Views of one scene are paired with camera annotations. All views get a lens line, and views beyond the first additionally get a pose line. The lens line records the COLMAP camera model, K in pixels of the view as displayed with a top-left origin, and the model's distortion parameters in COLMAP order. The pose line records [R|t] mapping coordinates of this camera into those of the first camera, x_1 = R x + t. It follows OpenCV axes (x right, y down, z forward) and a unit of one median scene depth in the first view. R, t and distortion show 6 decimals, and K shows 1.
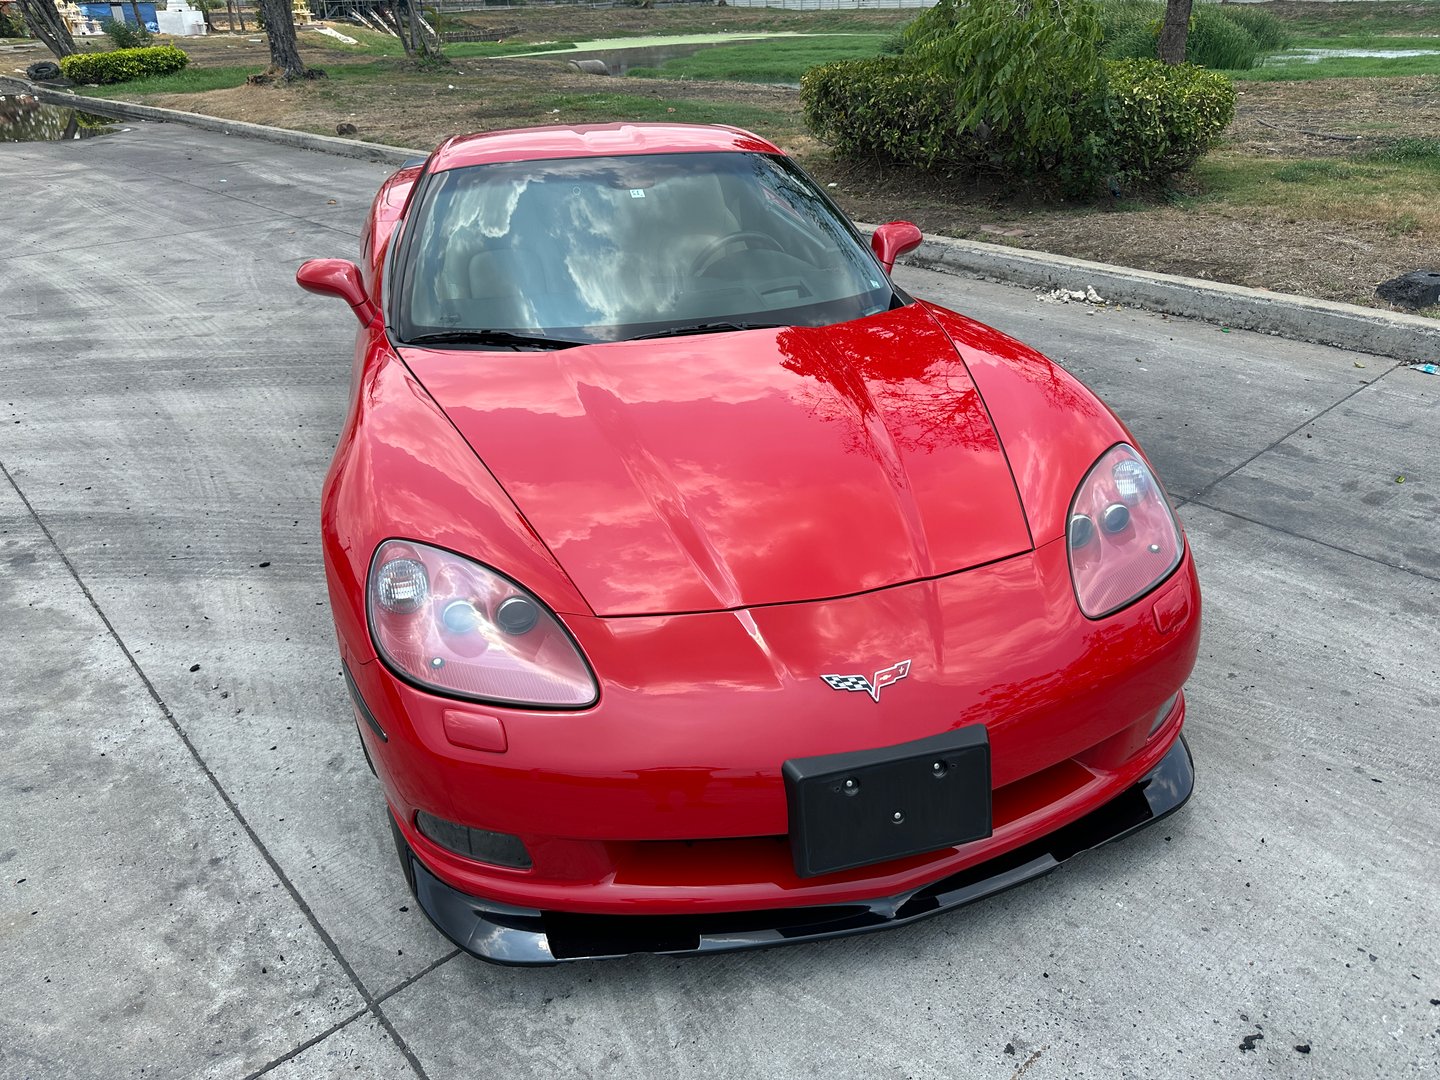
lens RADIAL K [[1004.7, 0, 725.3], [0, 1004.7, 528.1], [0, 0, 1]] dist [0.008874, -0.015231]
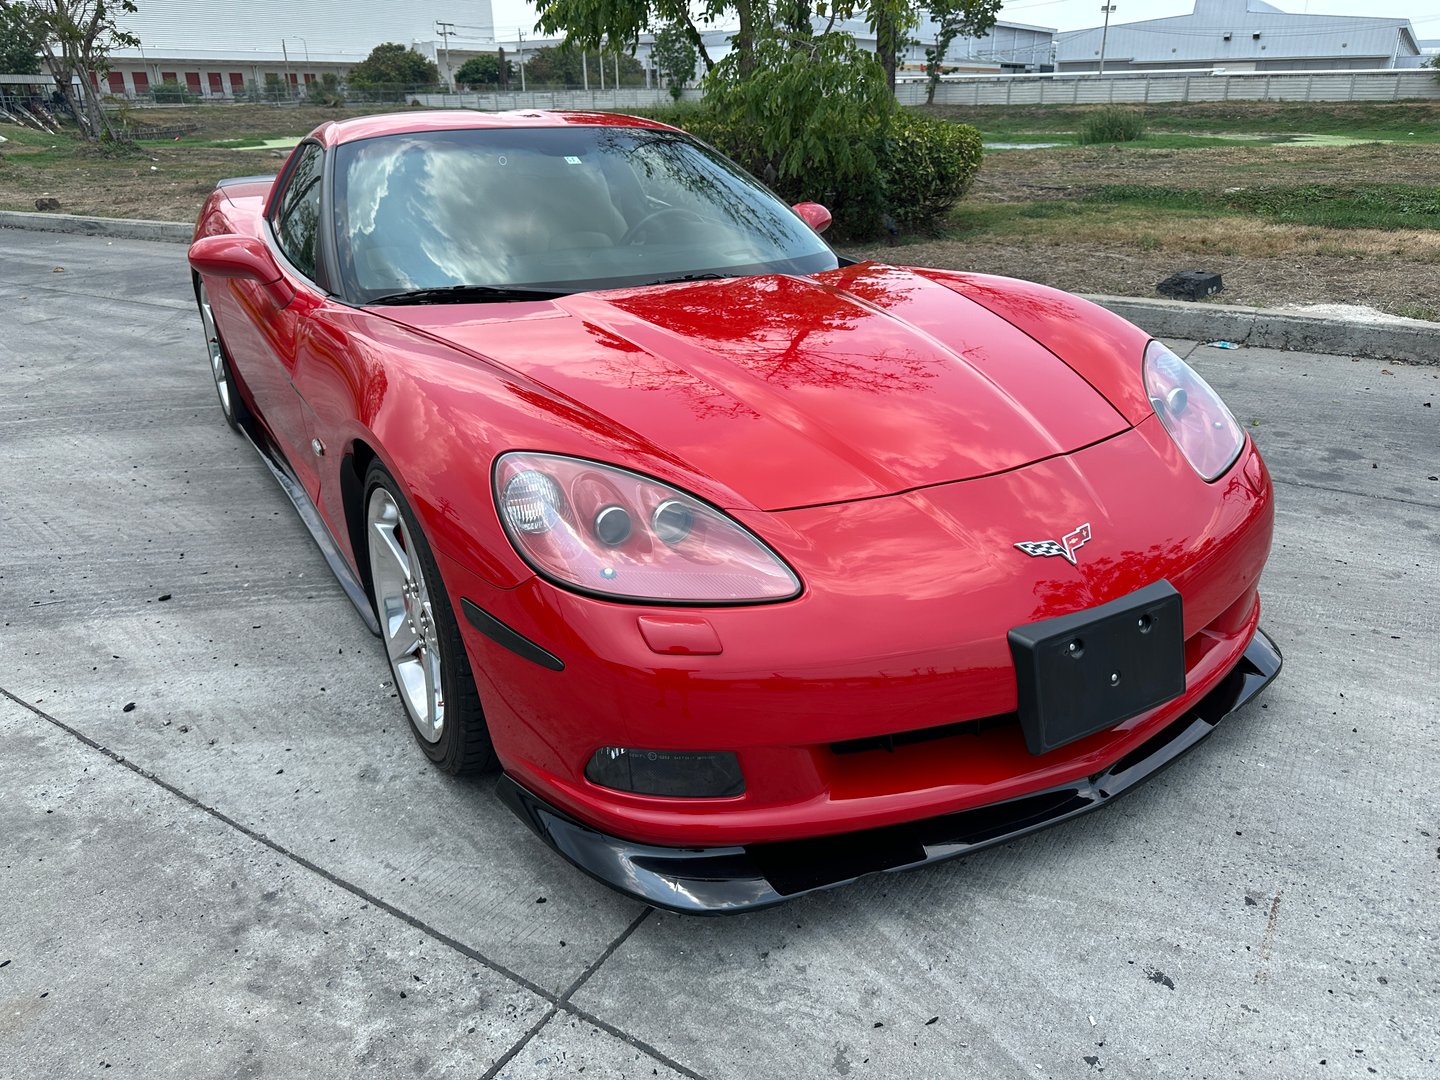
lens RADIAL K [[1004.7, 0, 711.6], [0, 1004.7, 542.0], [0, 0, 1]] dist [0.008874, -0.015231]
pose [[0.965831, -0.094834, 0.241201, -0.265123], [0.111861, 0.992037, -0.057874, 0.109605], [-0.233792, 0.082877, 0.968748, 0.097953]]
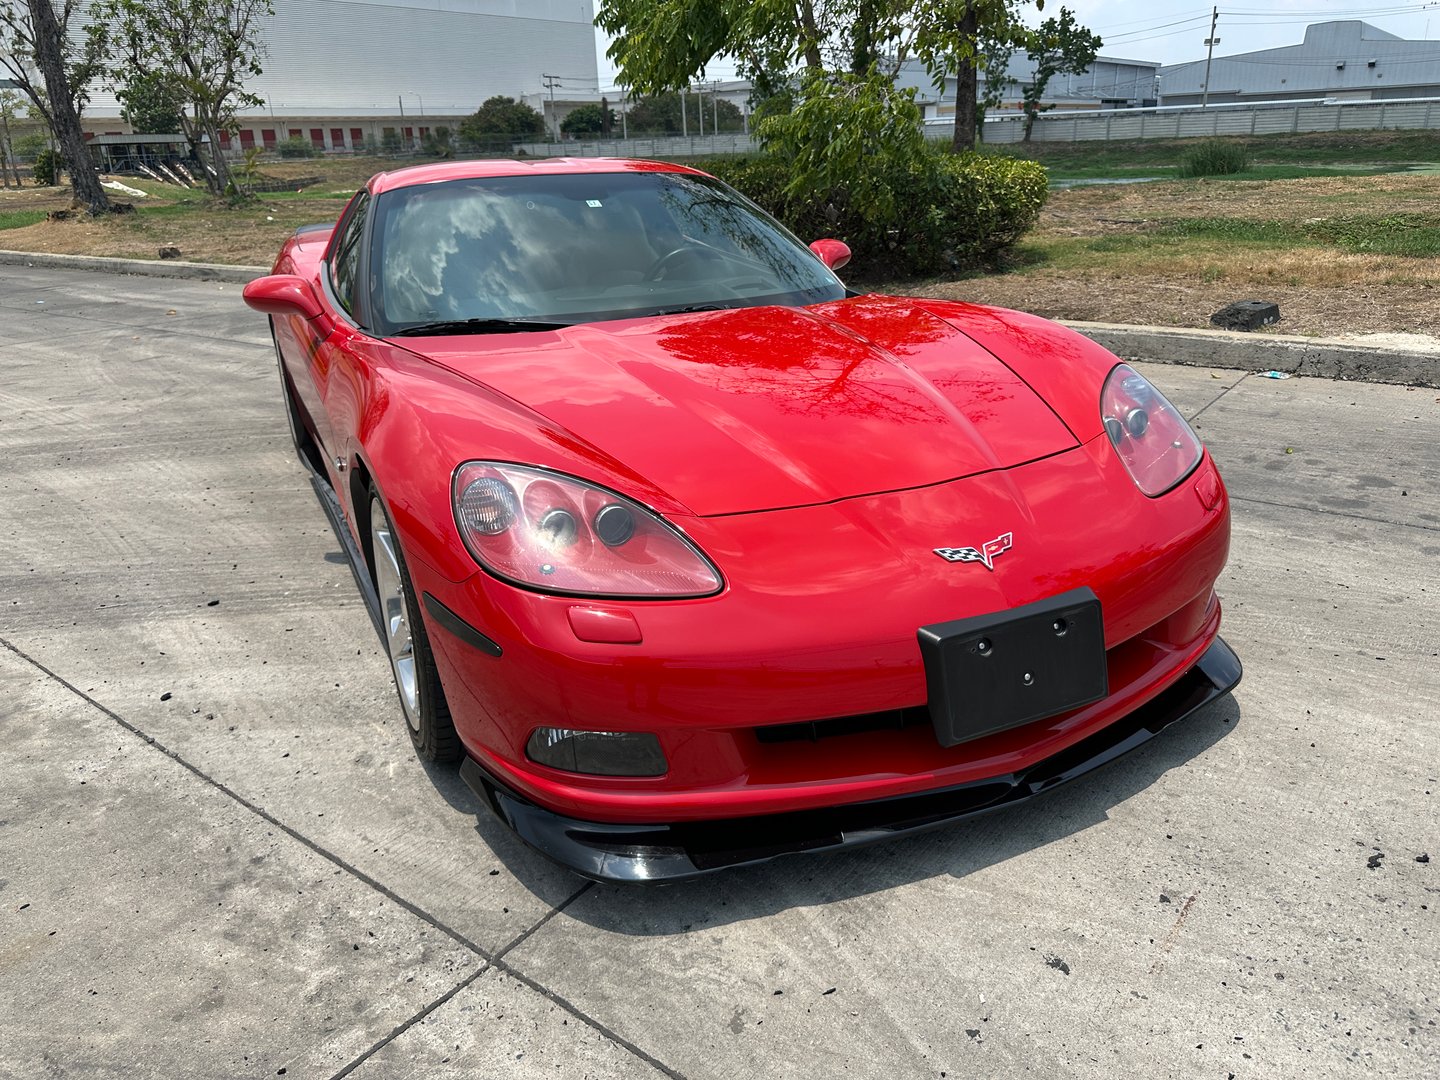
lens RADIAL K [[1004.7, 0, 717.6], [0, 1004.7, 535.5], [0, 0, 1]] dist [0.008874, -0.015231]
pose [[0.984144, -0.075426, 0.160538, -0.181341], [0.093616, 0.989632, -0.108929, 0.144820], [-0.150657, 0.122231, 0.981001, 0.028006]]
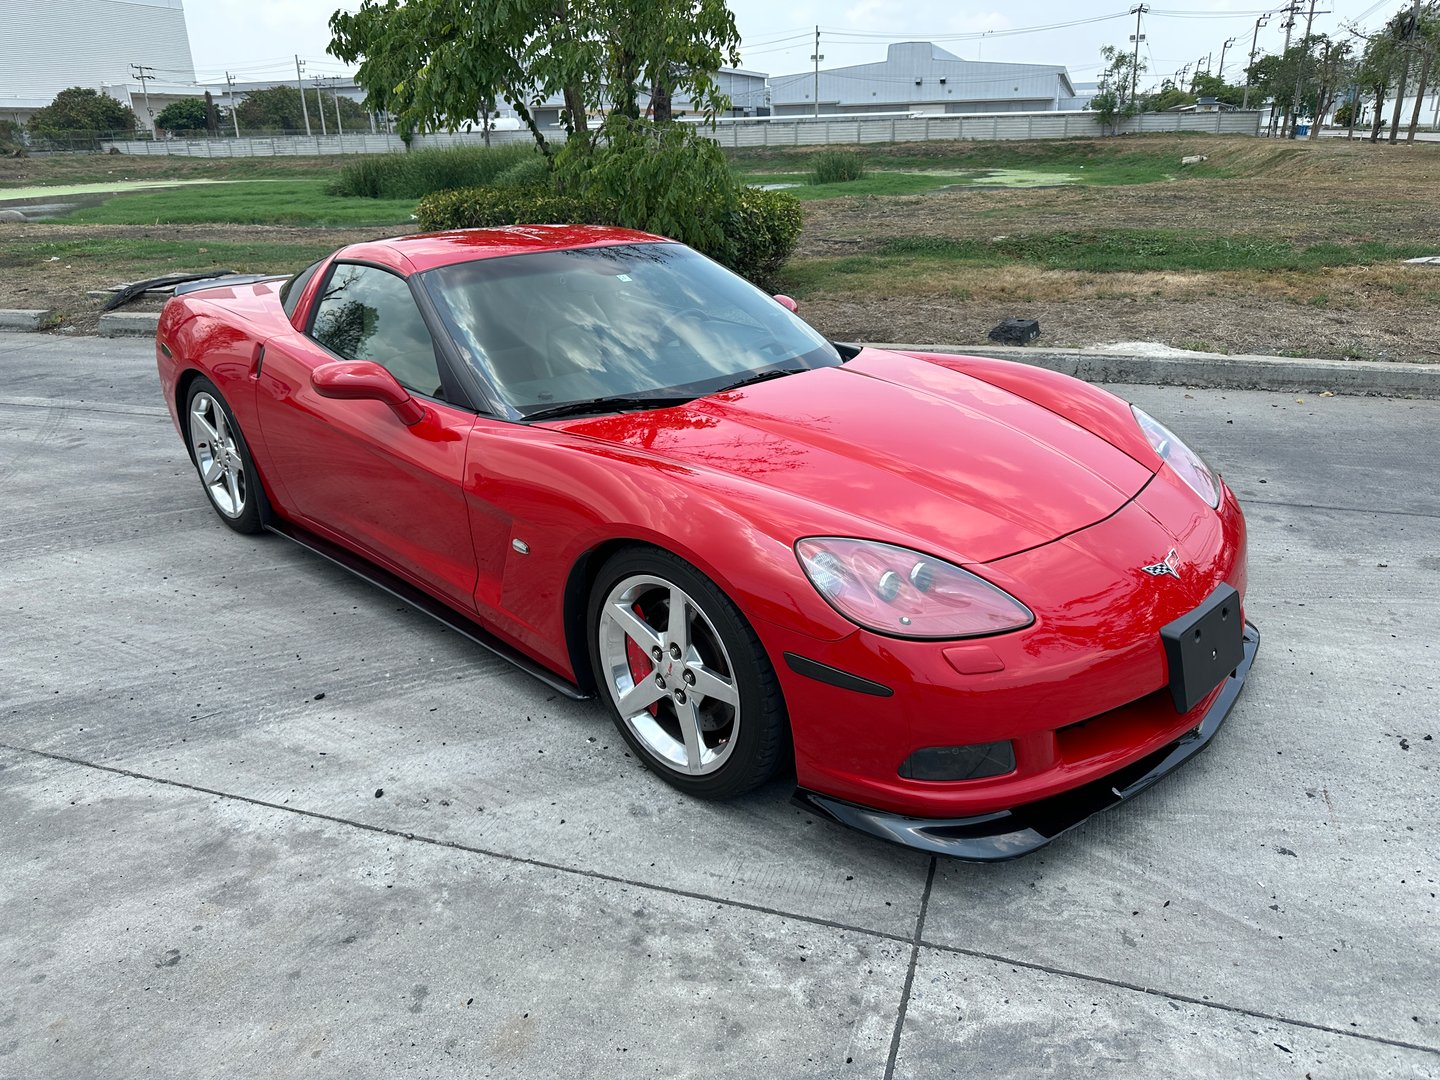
lens RADIAL K [[1004.7, 0, 707.6], [0, 1004.7, 535.6], [0, 0, 1]] dist [0.008874, -0.015231]
pose [[0.875473, -0.175614, 0.450230, -0.655063], [0.226205, 0.972190, -0.060649, 0.036032], [-0.427058, 0.154940, 0.890851, 0.027727]]
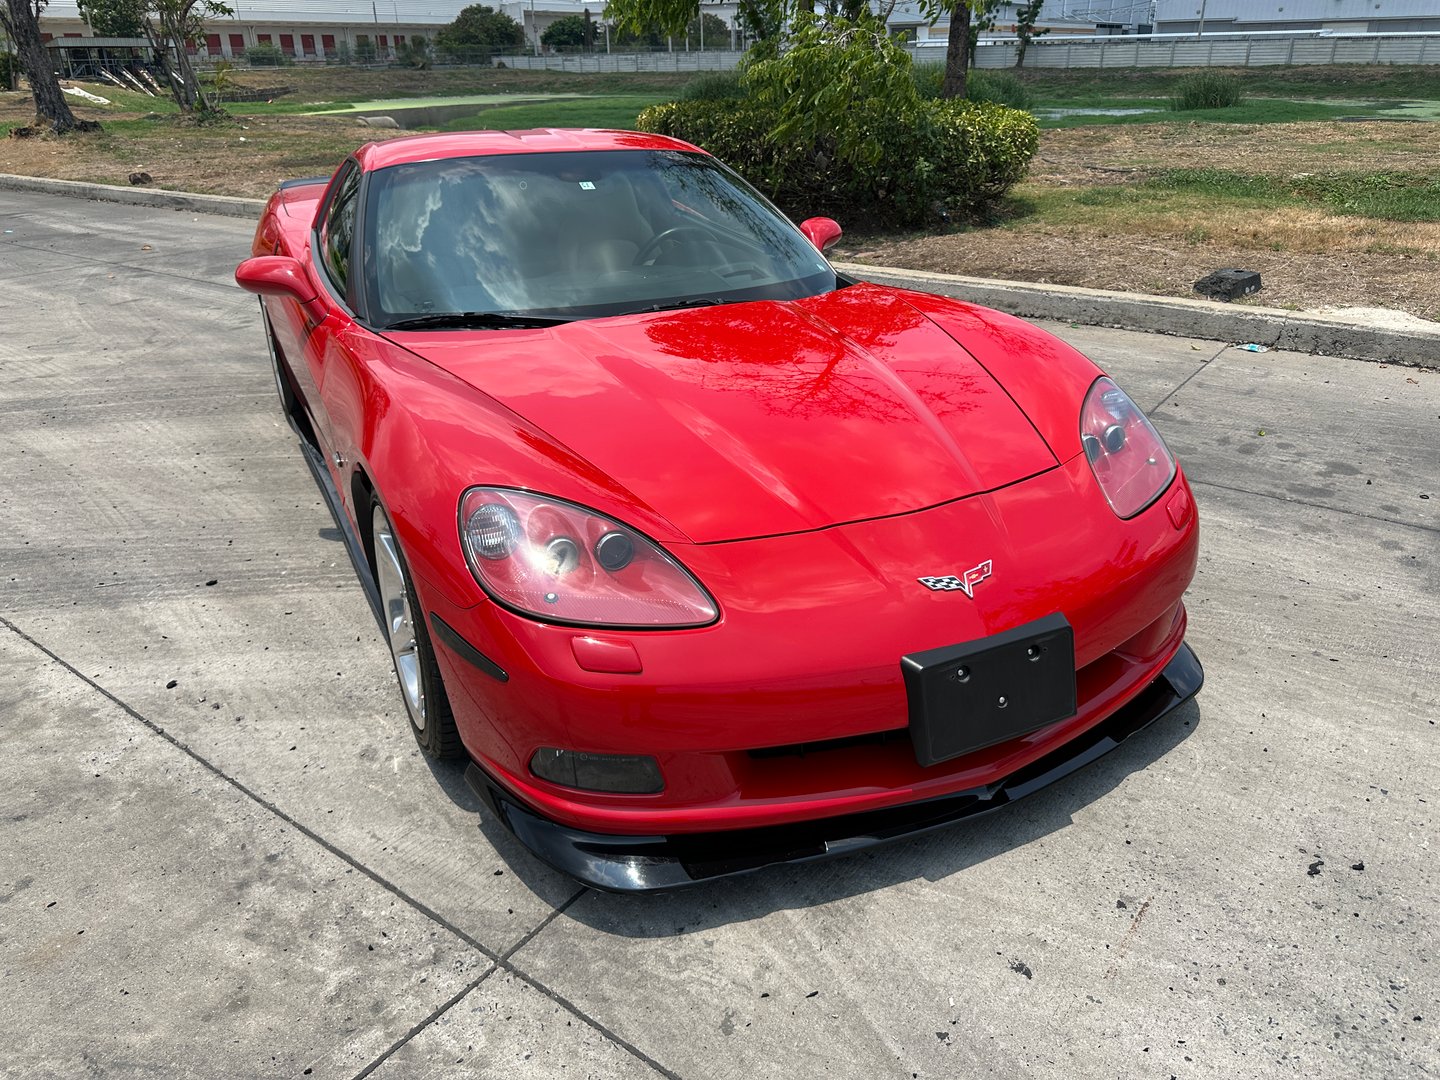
lens RADIAL K [[1004.7, 0, 722.2], [0, 1004.7, 531.0], [0, 0, 1]] dist [0.008874, -0.015231]
pose [[0.981048, -0.073412, 0.179318, -0.191729], [0.082071, 0.995768, -0.041349, 0.080747], [-0.175524, 0.055282, 0.982922, -0.006603]]
